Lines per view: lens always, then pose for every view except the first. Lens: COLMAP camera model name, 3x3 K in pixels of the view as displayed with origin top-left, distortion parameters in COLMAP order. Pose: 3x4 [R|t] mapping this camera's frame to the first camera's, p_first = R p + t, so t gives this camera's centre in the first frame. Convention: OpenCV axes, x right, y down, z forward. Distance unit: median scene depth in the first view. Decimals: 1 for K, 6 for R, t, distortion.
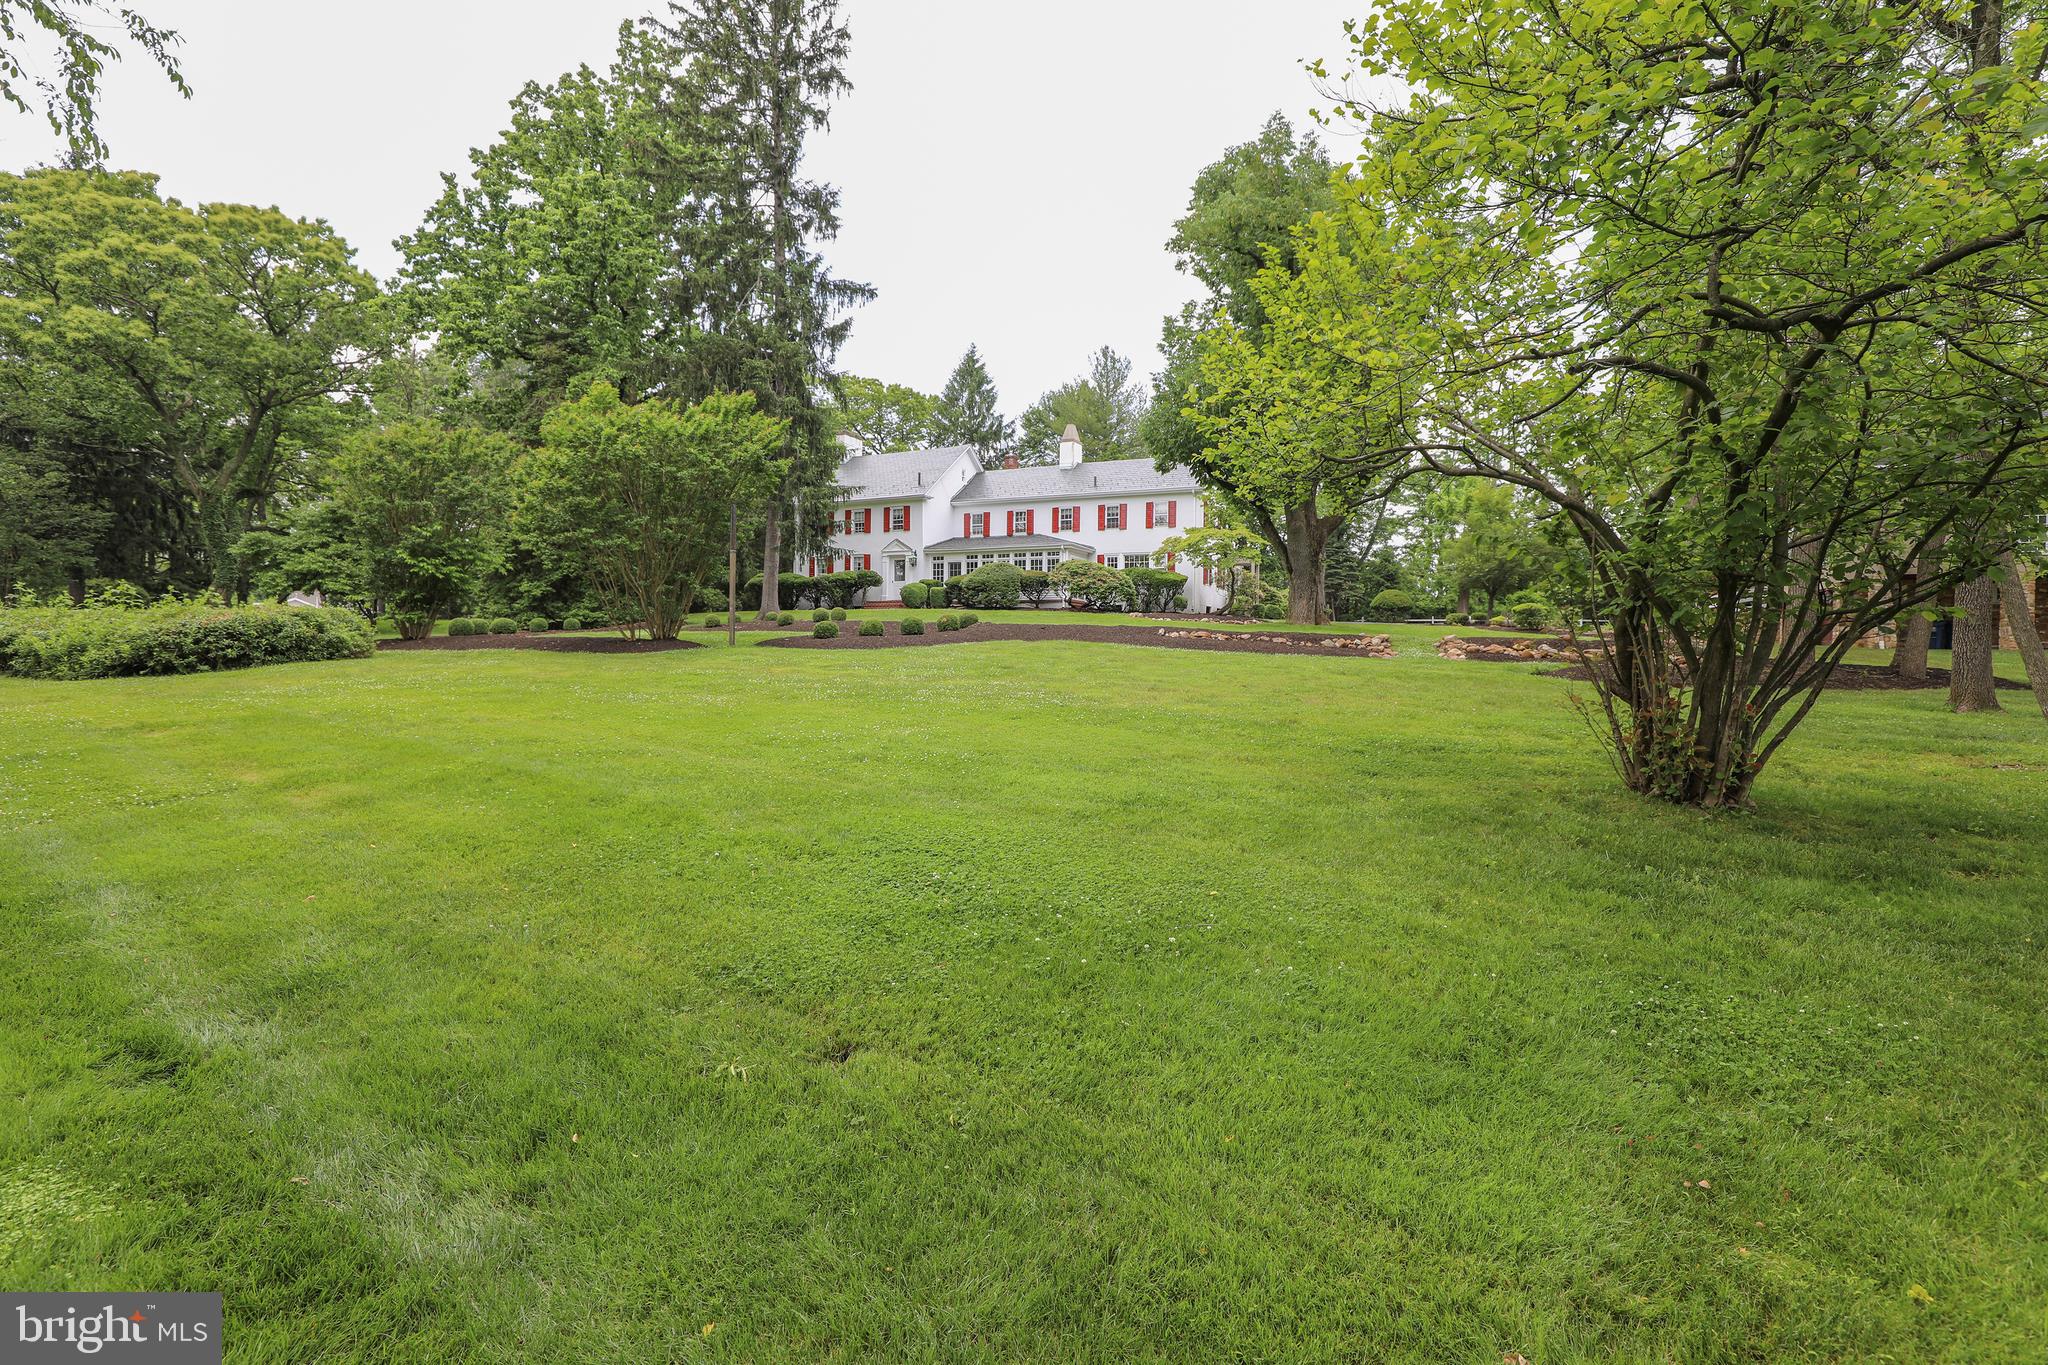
lens RADIAL K [[947.3, 0, 1029.1], [0, 947.3, 674.1], [0, 0, 1]] dist [-0.020800, -0.000038]
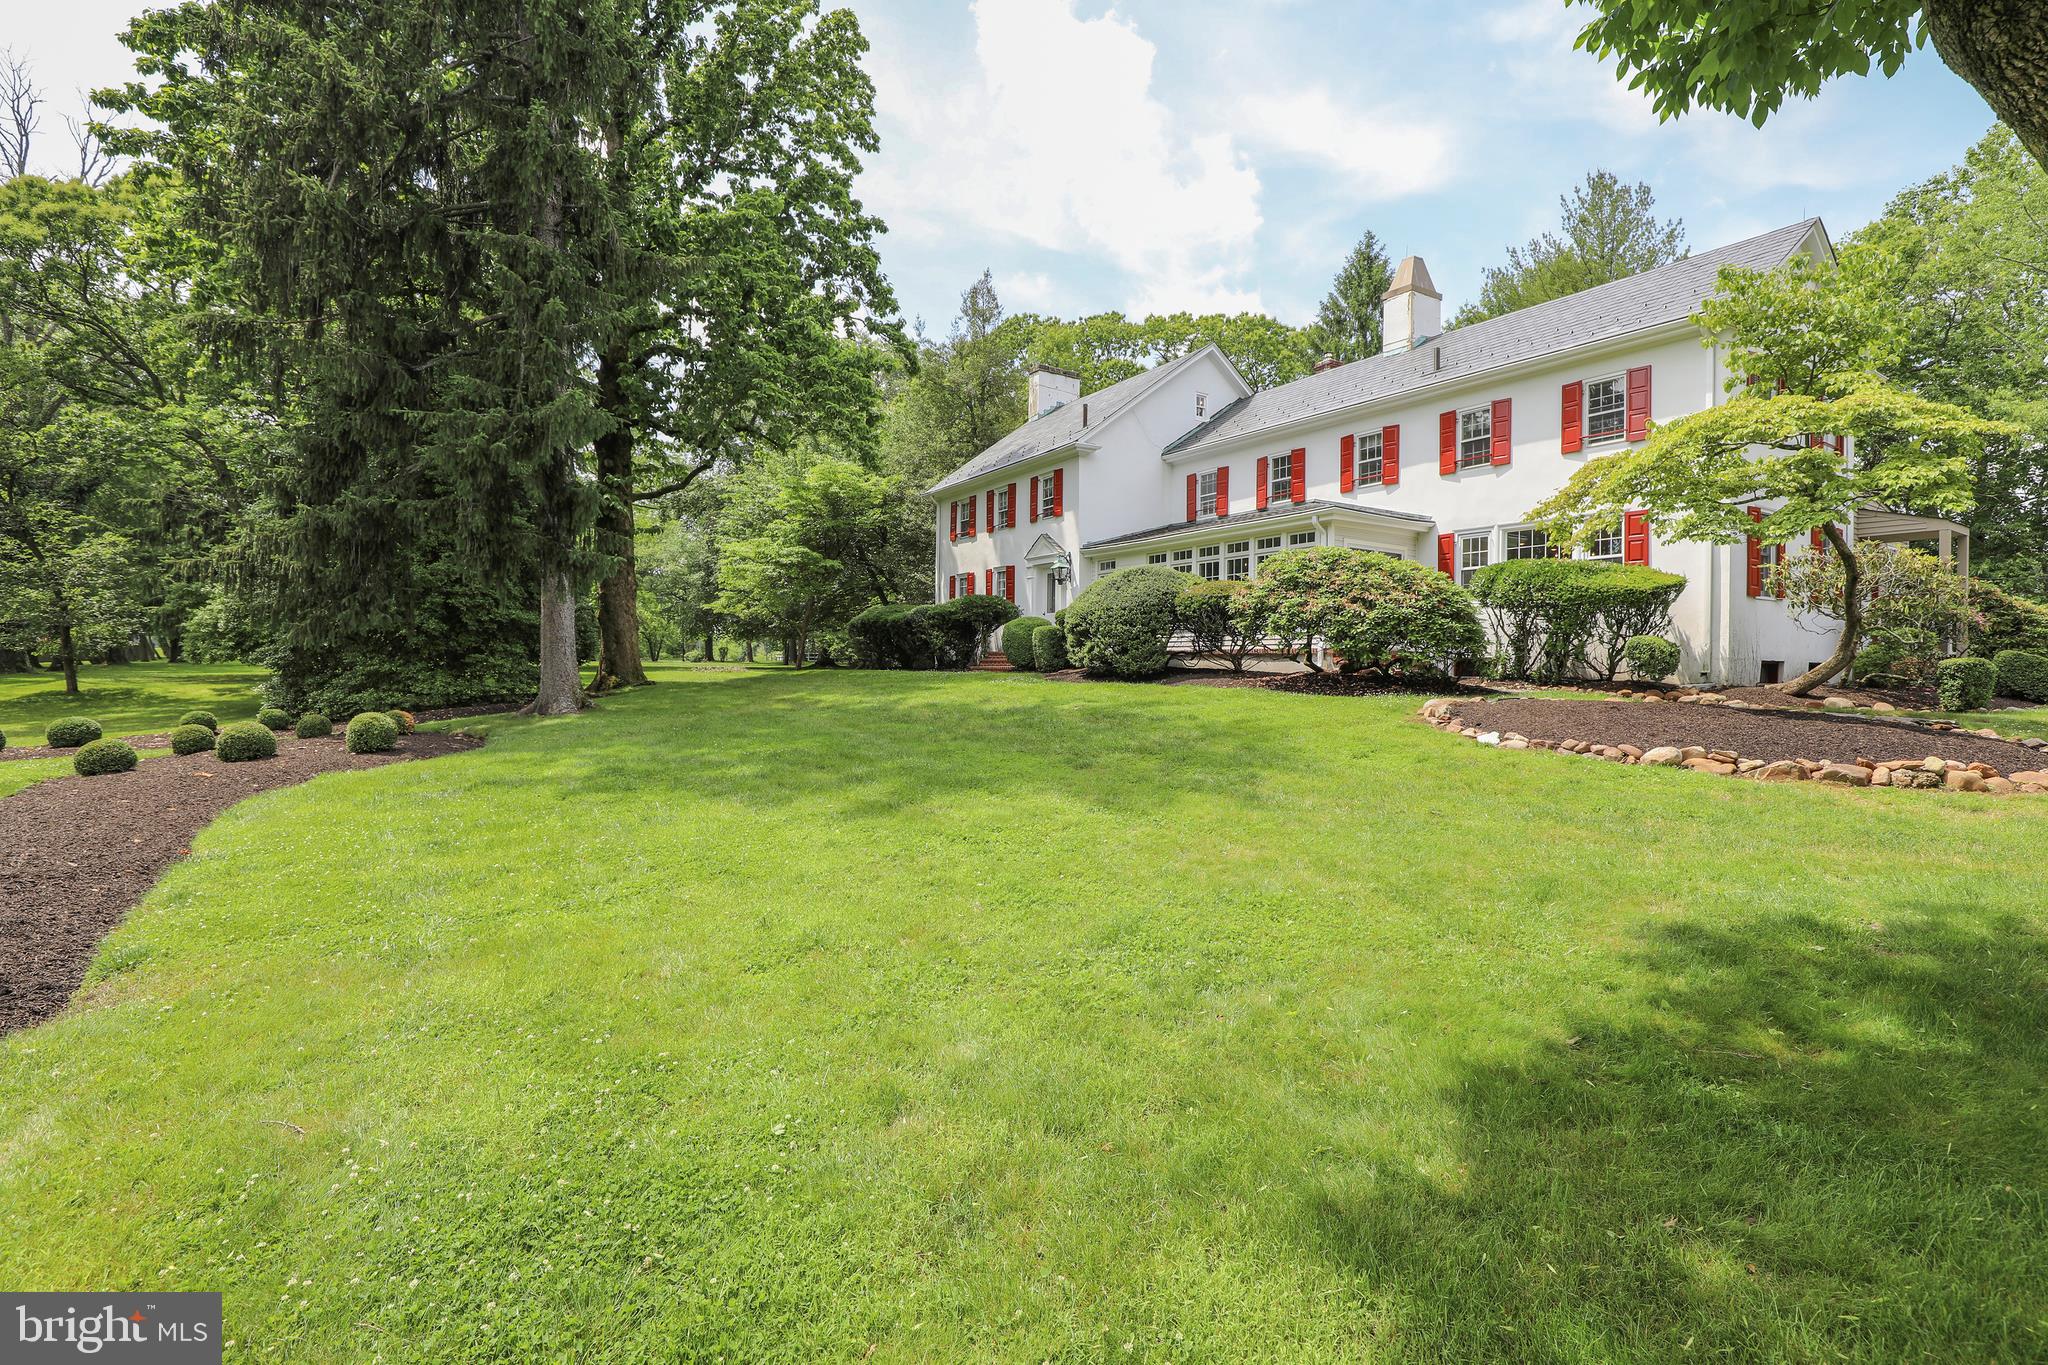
lens RADIAL K [[947.3, 0, 1019.6], [0, 947.3, 682.2], [0, 0, 1]] dist [-0.020800, -0.000038]
pose [[0.850552, 0.006721, -0.525849, 0.130477], [-0.010023, 0.999944, -0.003431, -0.057597], [0.525796, 0.008188, 0.850571, 0.544549]]
